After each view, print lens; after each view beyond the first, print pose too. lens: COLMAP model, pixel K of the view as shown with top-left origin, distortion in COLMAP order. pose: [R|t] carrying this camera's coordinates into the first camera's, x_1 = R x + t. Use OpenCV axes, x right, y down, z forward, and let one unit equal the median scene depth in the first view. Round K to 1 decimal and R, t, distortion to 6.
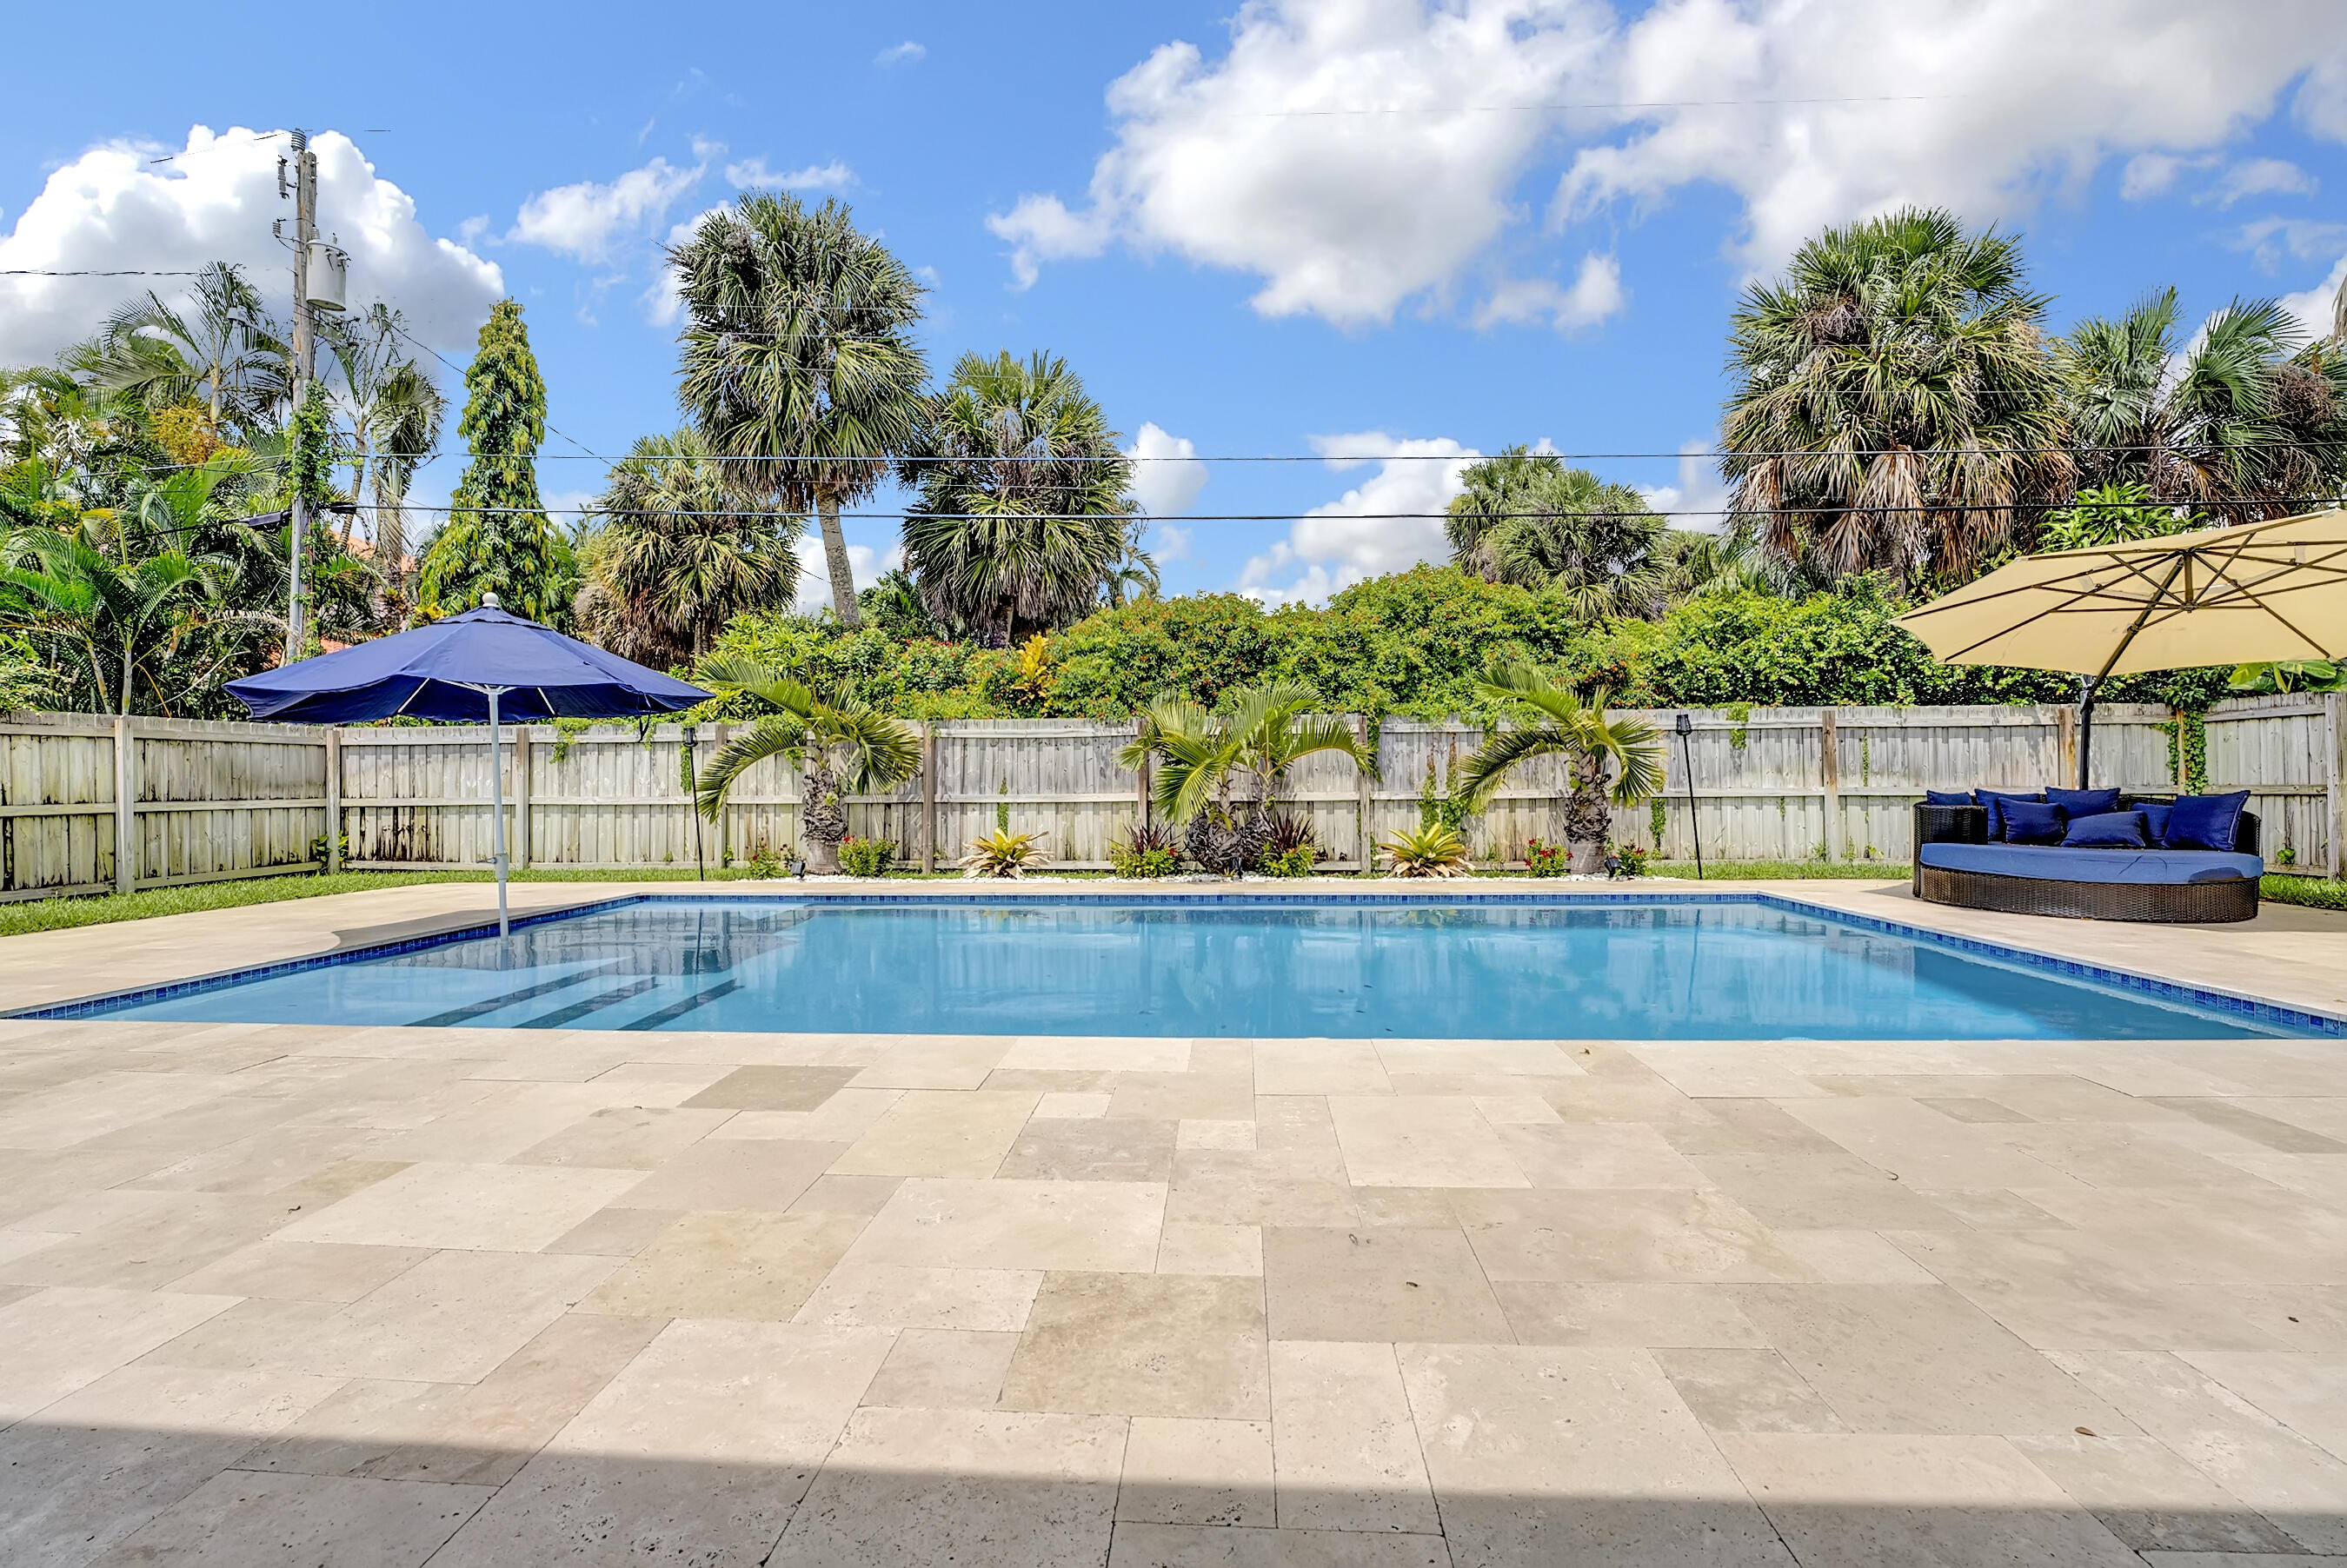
lens RADIAL K [[963.7, 0, 1173.5], [0, 963.7, 784.0], [0, 0, 1]] dist [-0.019002, 0.000279]
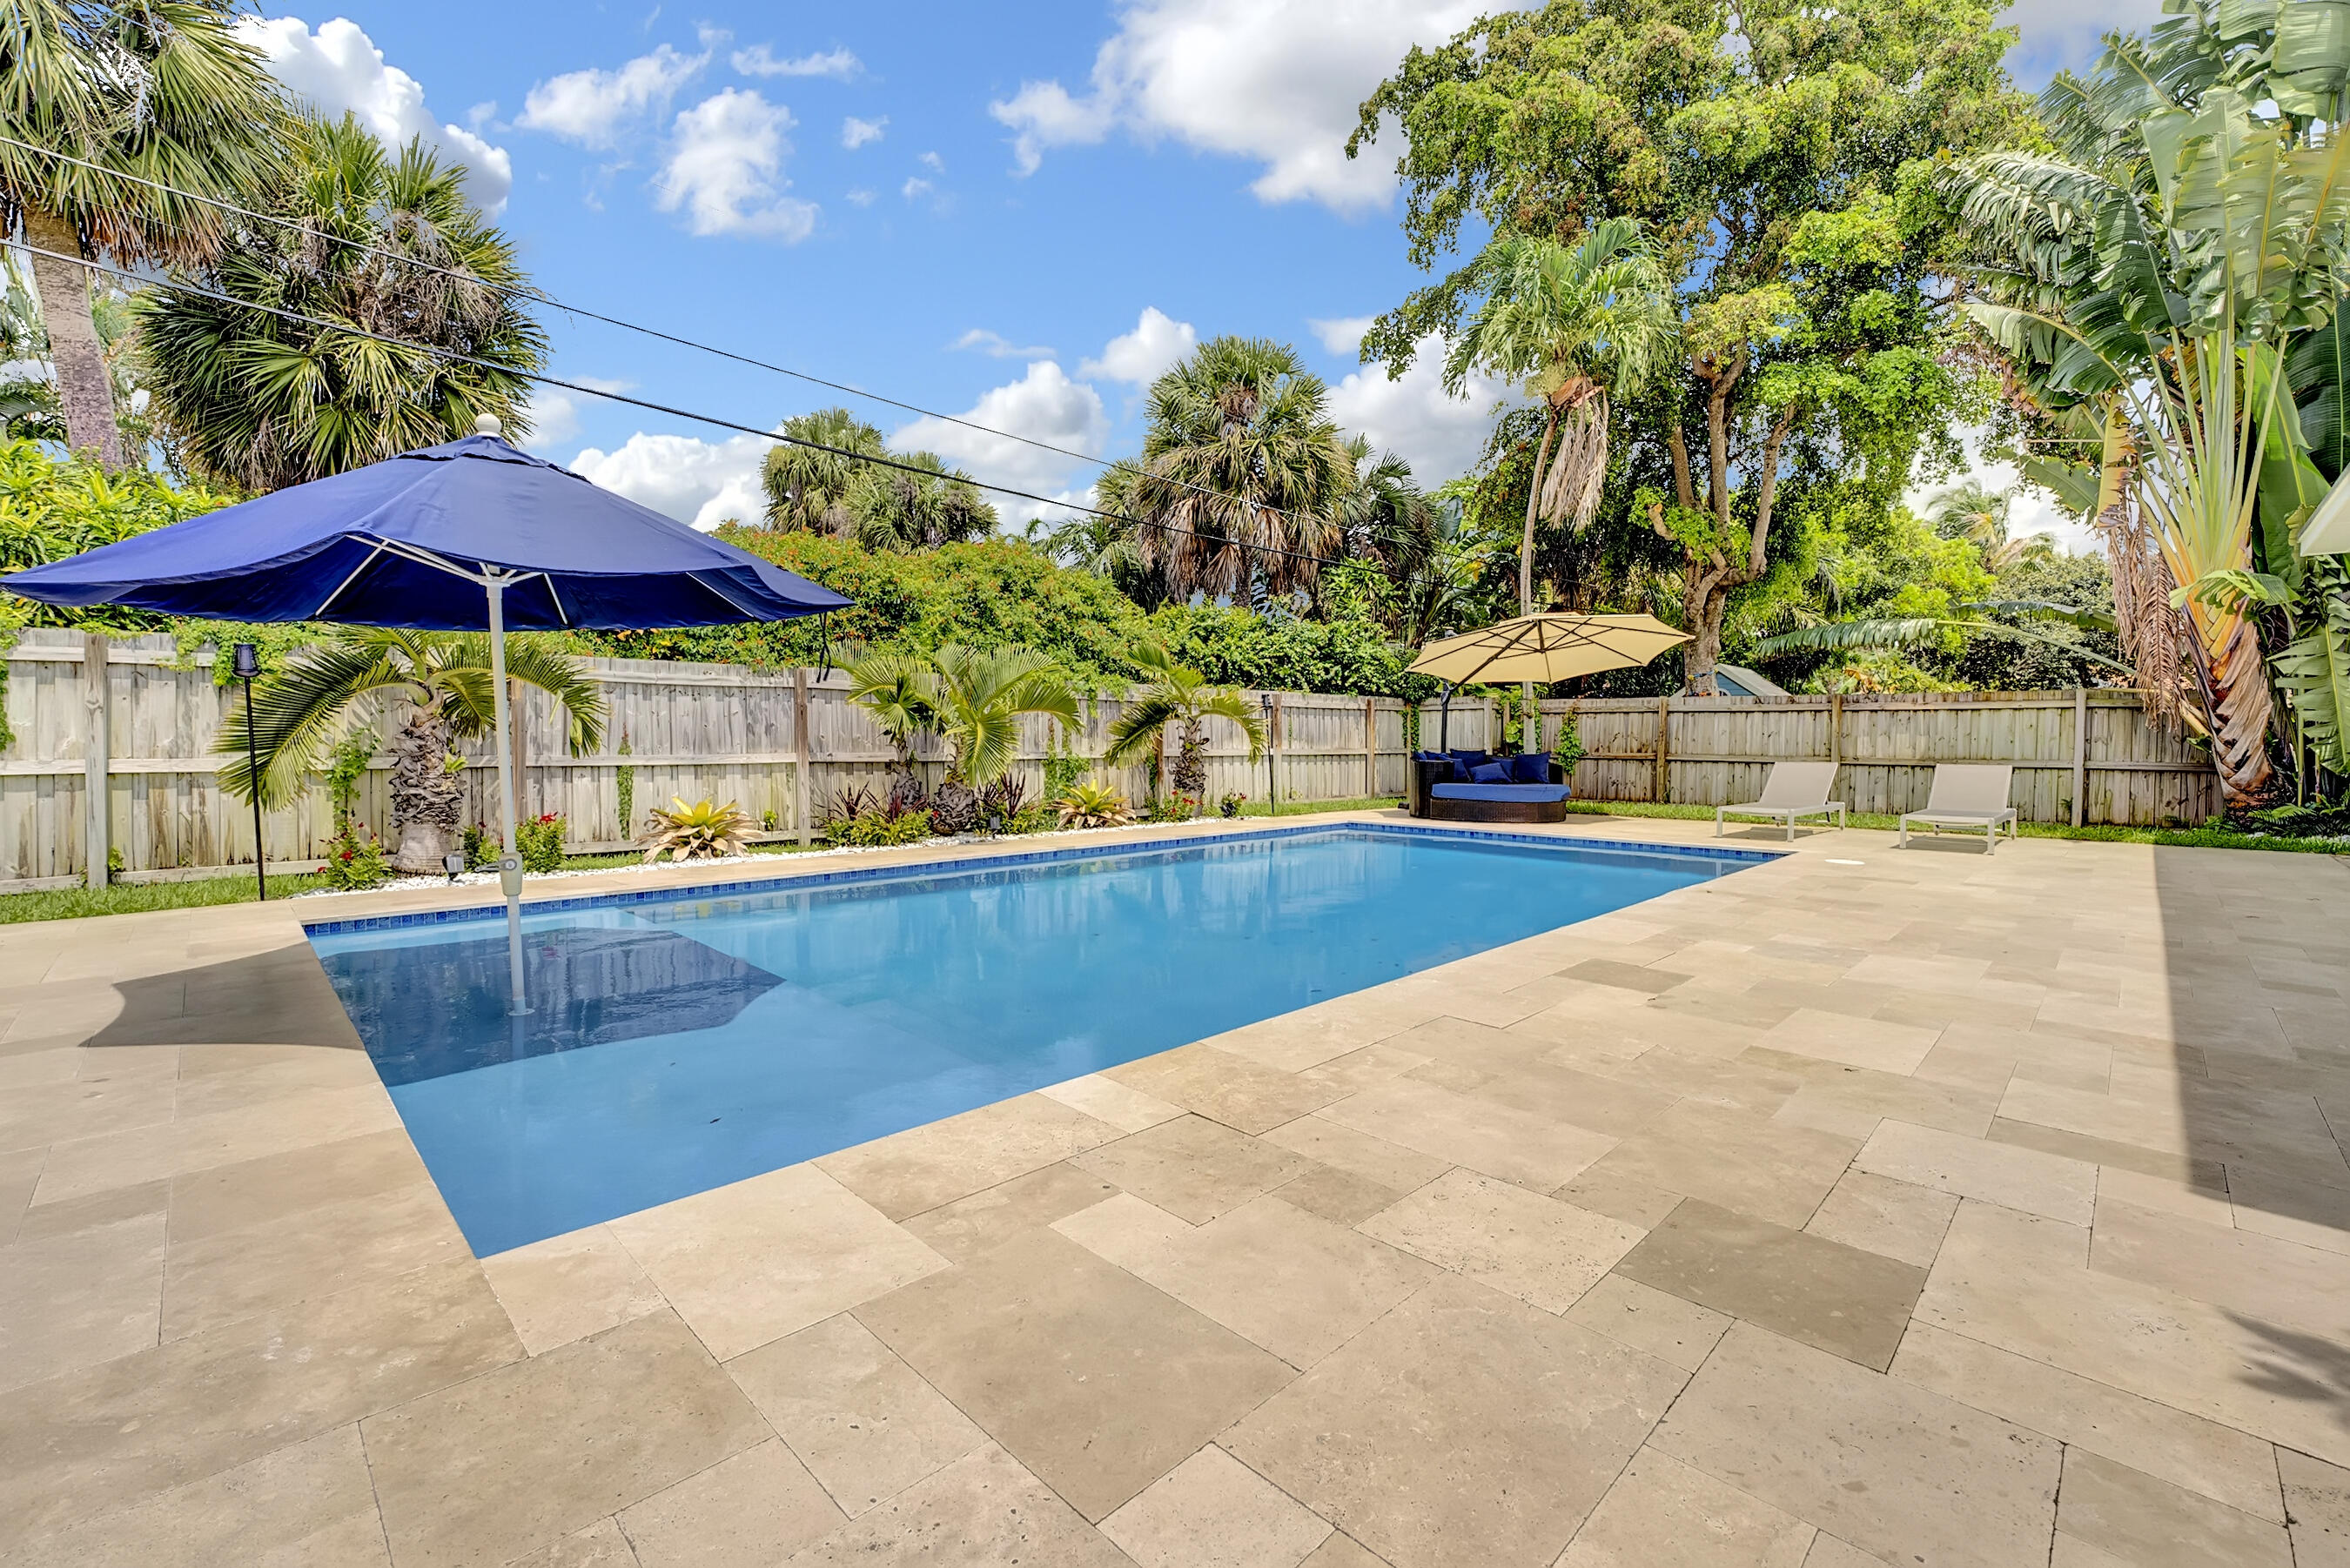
lens RADIAL K [[977.7, 0, 1178.4], [0, 977.7, 757.1], [0, 0, 1]] dist [-0.022061, 0.000037]
pose [[0.664029, -0.003712, 0.747697, -0.481772], [-0.004607, 0.999948, 0.009056, 0.003171], [-0.747692, -0.009458, 0.663978, 0.156031]]
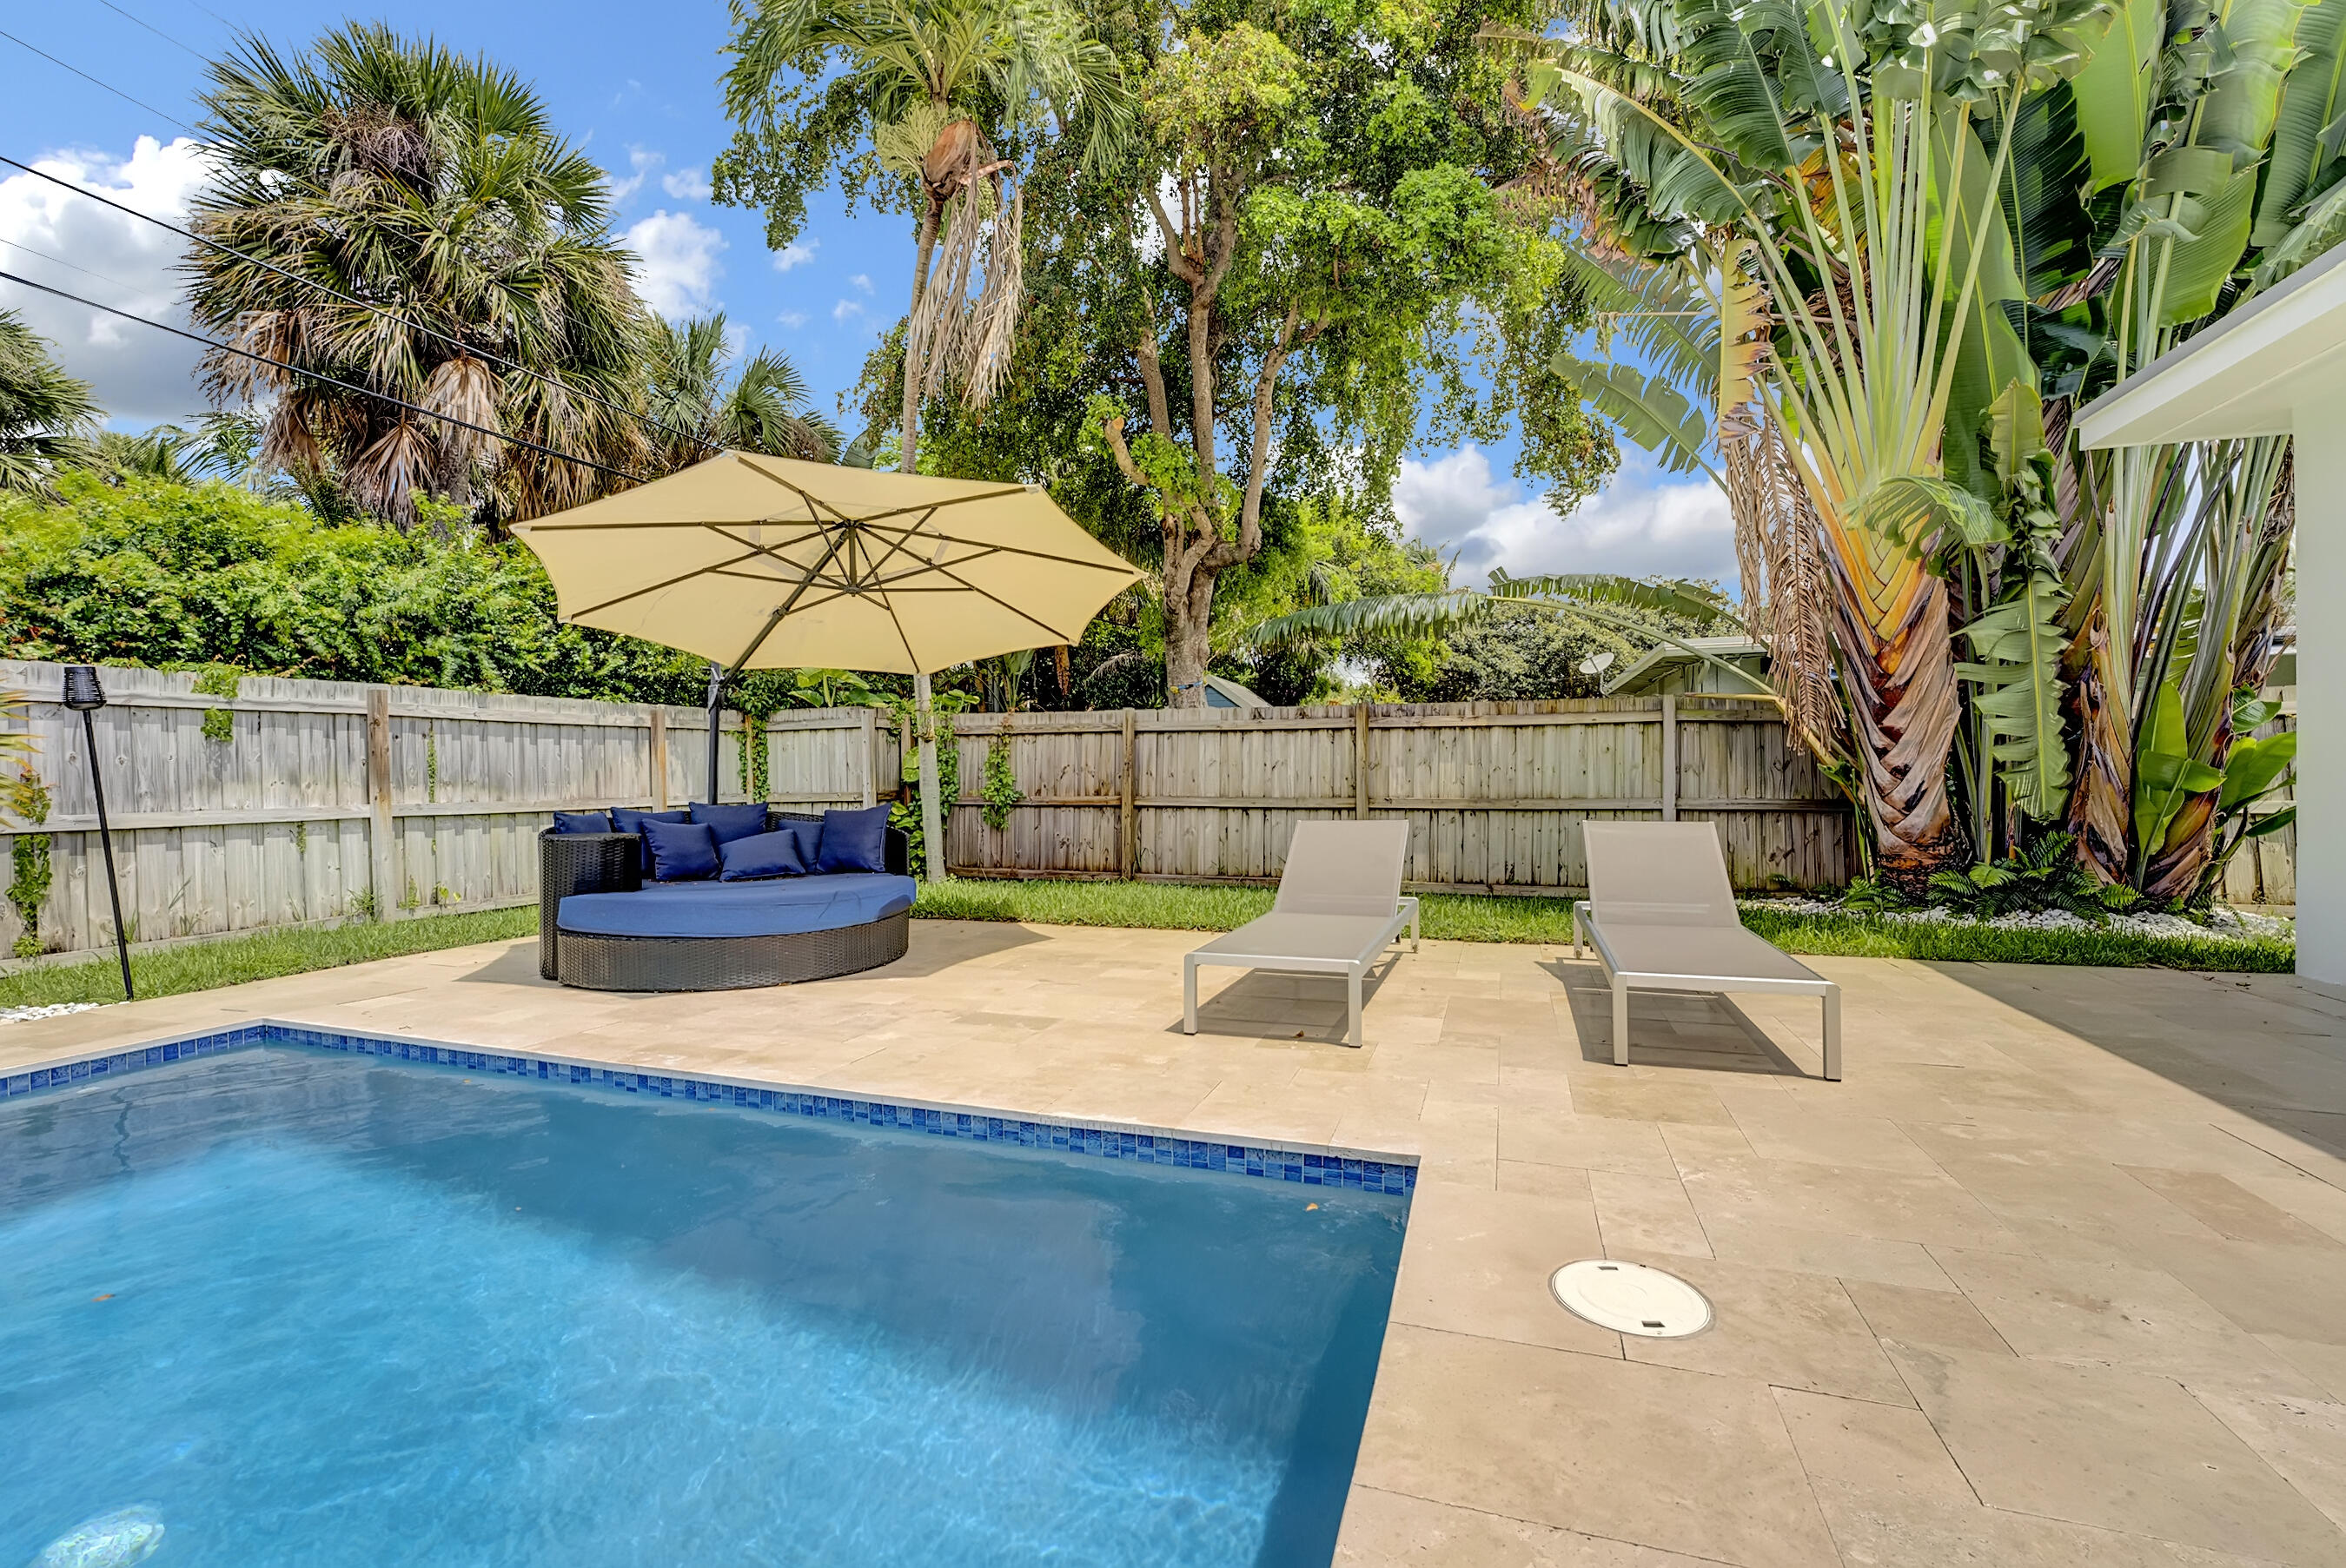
lens RADIAL K [[996.3, 0, 1168.4], [0, 996.3, 776.7], [0, 0, 1]] dist [-0.019065, 0.000595]
pose [[0.265033, 0.001366, 0.964238, 0.172574], [0.012636, 0.999908, -0.004890, -0.006192], [-0.964156, 0.013480, 0.264992, 0.289421]]
